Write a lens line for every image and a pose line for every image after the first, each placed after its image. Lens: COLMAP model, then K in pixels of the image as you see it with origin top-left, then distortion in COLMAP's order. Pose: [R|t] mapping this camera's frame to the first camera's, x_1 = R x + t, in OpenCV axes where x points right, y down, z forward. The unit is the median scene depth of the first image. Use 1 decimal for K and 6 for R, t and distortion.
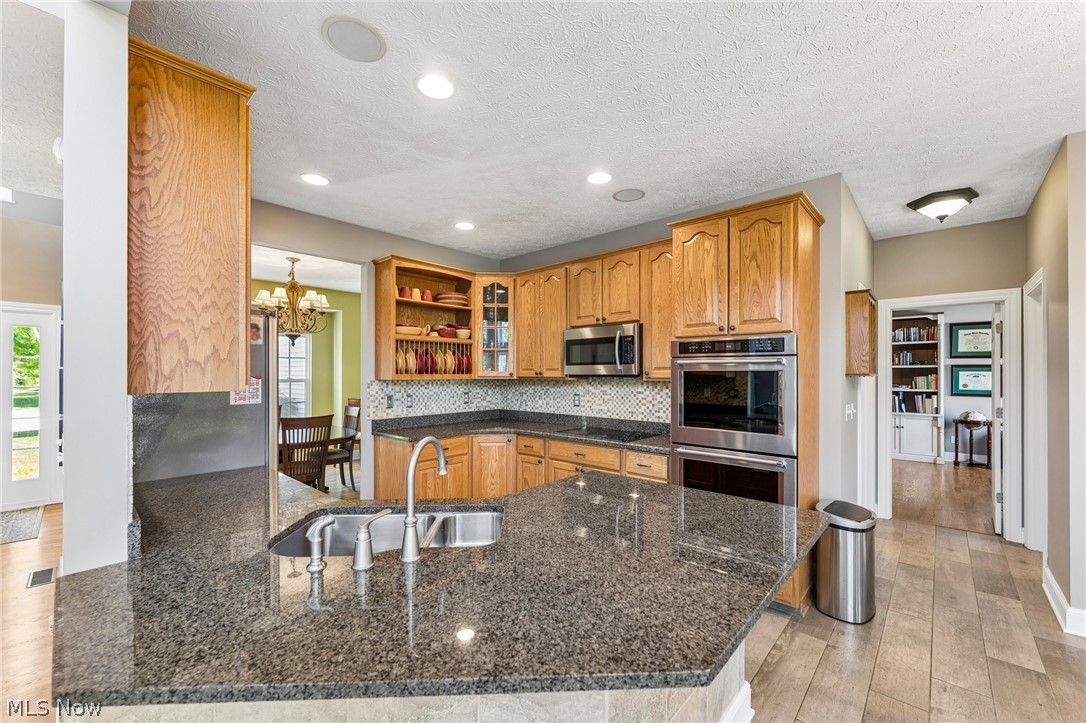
lens RADIAL K [[437.7, 0, 535.4], [0, 437.7, 371.9], [0, 0, 1]] dist [-0.000851, 0.000232]
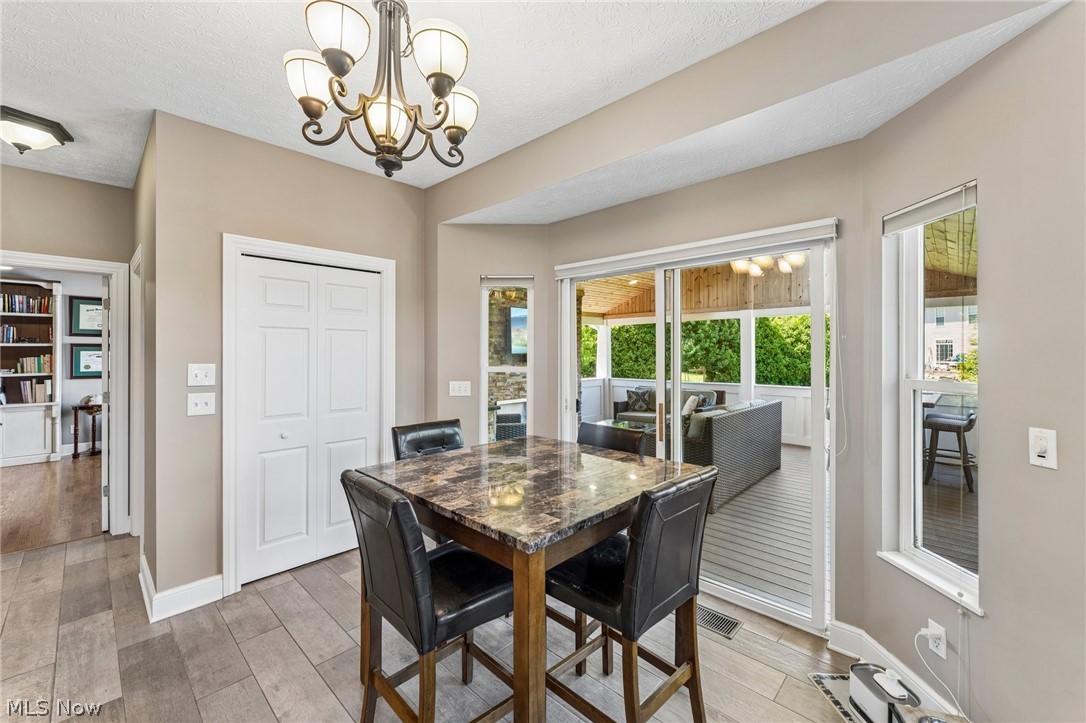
lens RADIAL K [[437.7, 0, 552.5], [0, 437.7, 348.7], [0, 0, 1]] dist [-0.000851, 0.000232]
pose [[0.004441, 0.006973, 0.999966, 0.142792], [-0.001879, 0.999974, -0.006965, -0.002622], [-0.999988, -0.001848, 0.004454, 0.064506]]
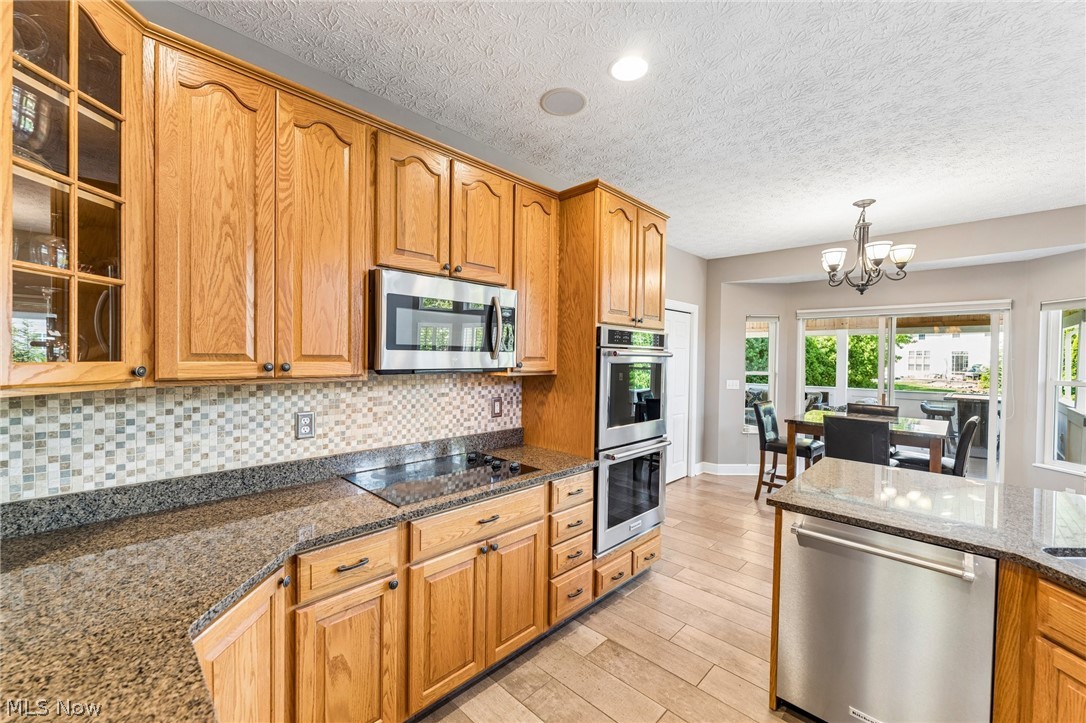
lens RADIAL K [[437.7, 0, 546.0], [0, 437.7, 365.4], [0, 0, 1]] dist [-0.000851, 0.000232]
pose [[0.012700, -0.021461, 0.999689, -0.358992], [-0.017545, 0.999611, 0.021682, -0.010458], [-0.999765, -0.017815, 0.012319, 0.777352]]
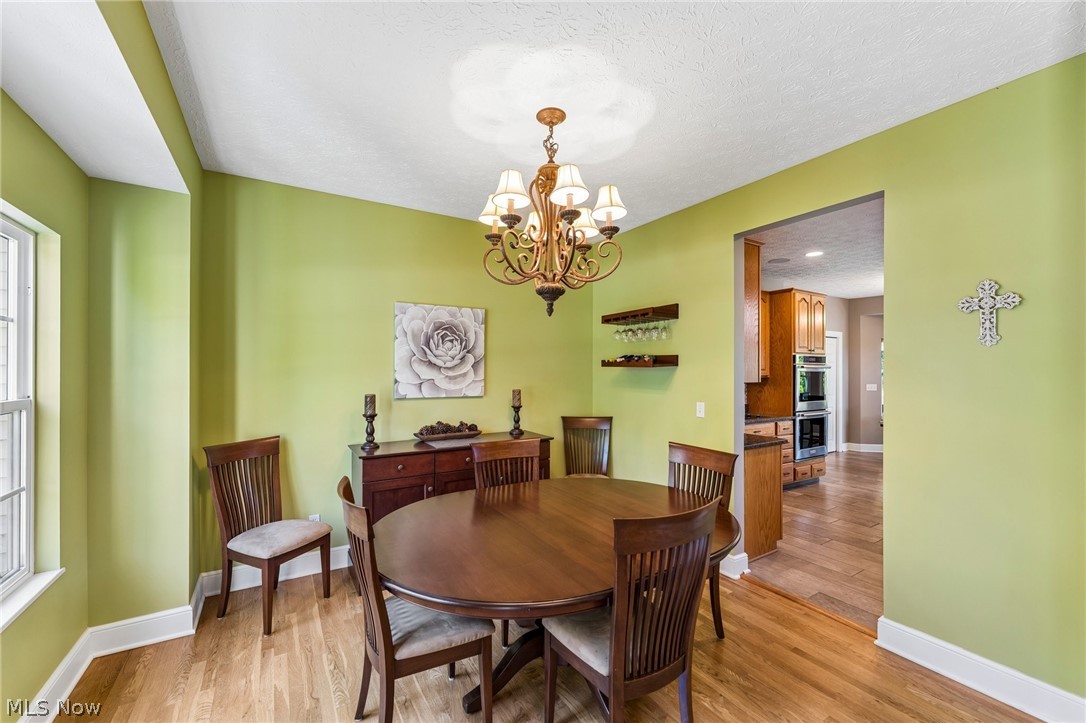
lens RADIAL K [[437.7, 0, 542.7], [0, 437.7, 365.2], [0, 0, 1]] dist [-0.000851, 0.000232]
pose [[0.265383, 0.003343, 0.964137, -1.204196], [-0.007879, 0.999968, -0.001298, -0.013080], [-0.964111, -0.007251, 0.265401, 1.086580]]
